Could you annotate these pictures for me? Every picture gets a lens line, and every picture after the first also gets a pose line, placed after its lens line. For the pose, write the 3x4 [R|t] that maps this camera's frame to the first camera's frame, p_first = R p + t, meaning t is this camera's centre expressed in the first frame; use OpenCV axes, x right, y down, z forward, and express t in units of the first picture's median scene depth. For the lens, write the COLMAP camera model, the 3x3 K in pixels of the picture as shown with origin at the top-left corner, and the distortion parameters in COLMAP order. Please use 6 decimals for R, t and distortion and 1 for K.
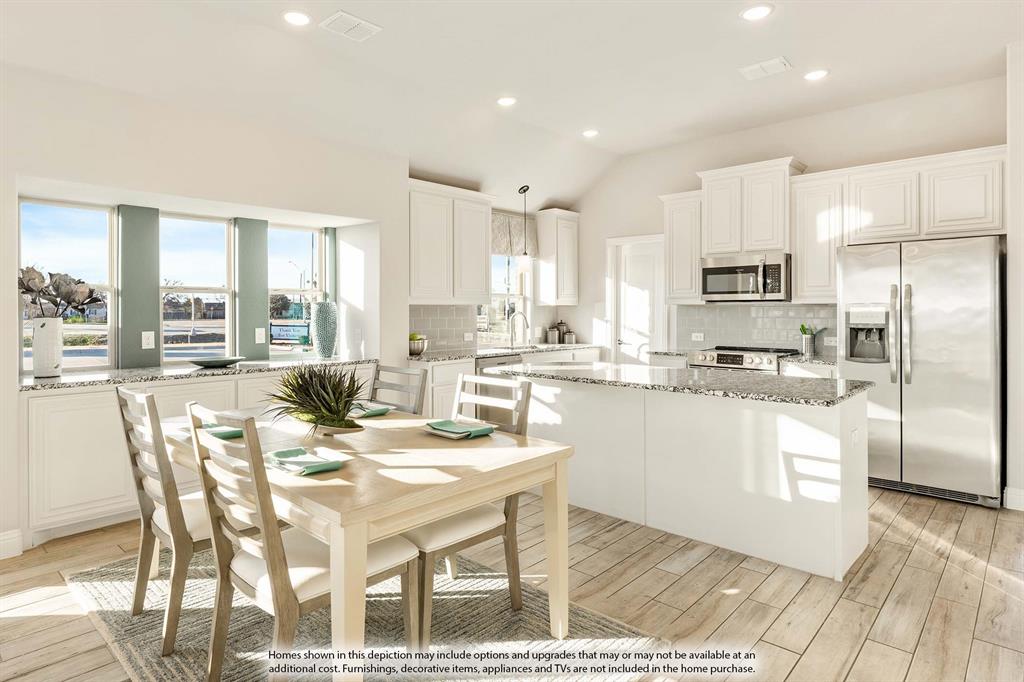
lens RADIAL K [[580.5, 0, 487.4], [0, 580.5, 308.1], [0, 0, 1]] dist [-0.003168, -0.001998]
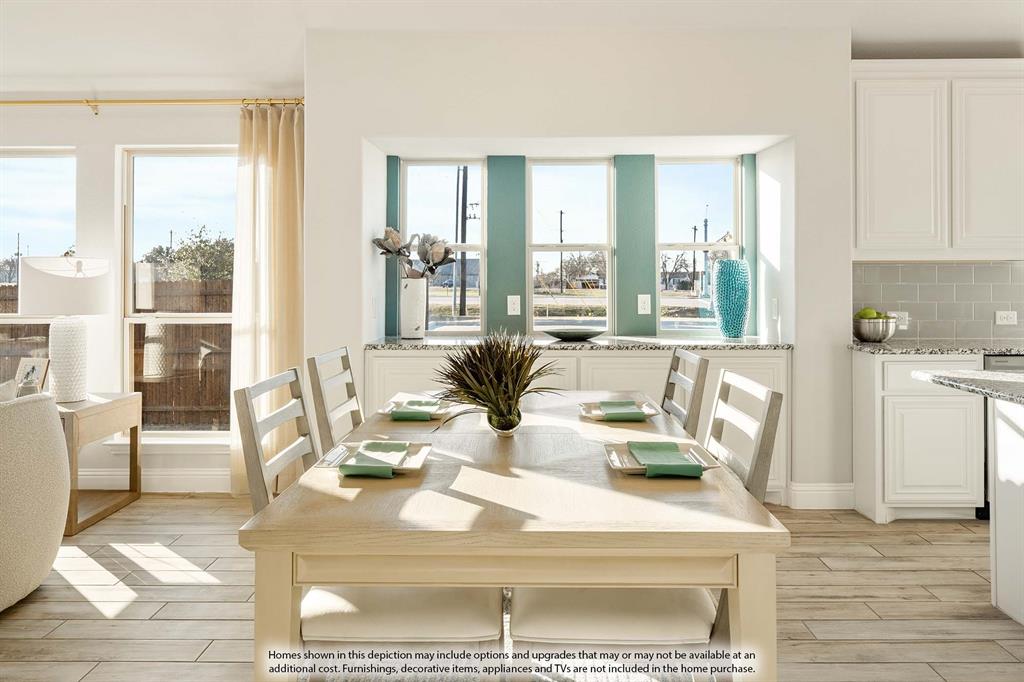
lens RADIAL K [[740.6, 0, 523.2], [0, 740.6, 277.9], [0, 0, 1]] dist [0.003677, -0.003896]
pose [[0.681780, -0.001867, -0.731554, 0.208048], [0.002375, 0.999997, -0.000338, 0.011315], [0.731553, -0.001507, 0.681783, 0.192527]]
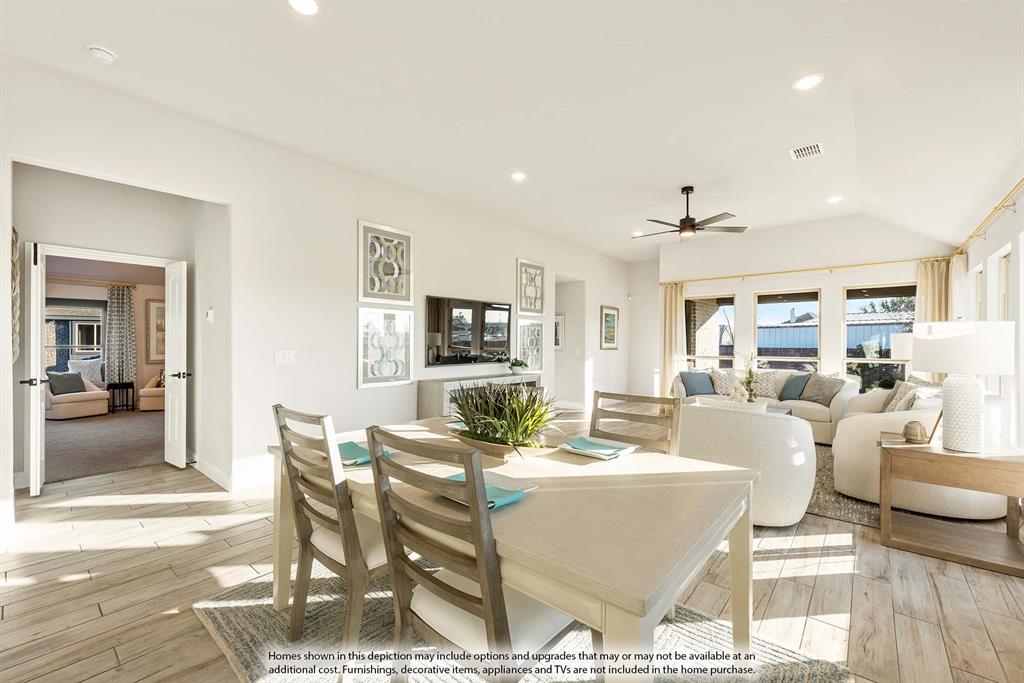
lens RADIAL K [[418.9, 0, 515.4], [0, 418.9, 343.7], [0, 0, 1]] dist [-0.004217, 0.000517]
pose [[-0.998197, 0.000384, -0.060027, -0.136614], [0.000597, 0.999994, -0.003534, 0.015905], [0.060025, -0.003563, -0.998191, 0.841289]]
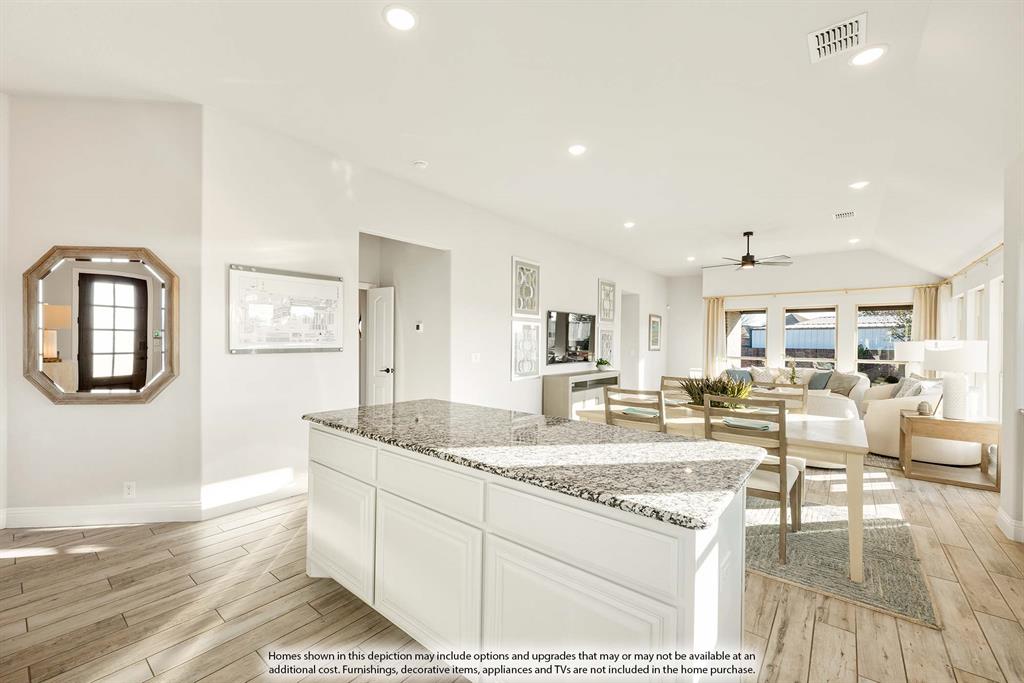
lens RADIAL K [[418.9, 0, 505.4], [0, 418.9, 340.3], [0, 0, 1]] dist [-0.004217, 0.000517]
pose [[-0.996629, -0.005844, -0.081826, 0.249865], [-0.005481, 0.999974, -0.004671, -0.002648], [0.081852, -0.004207, -0.996636, 1.121067]]
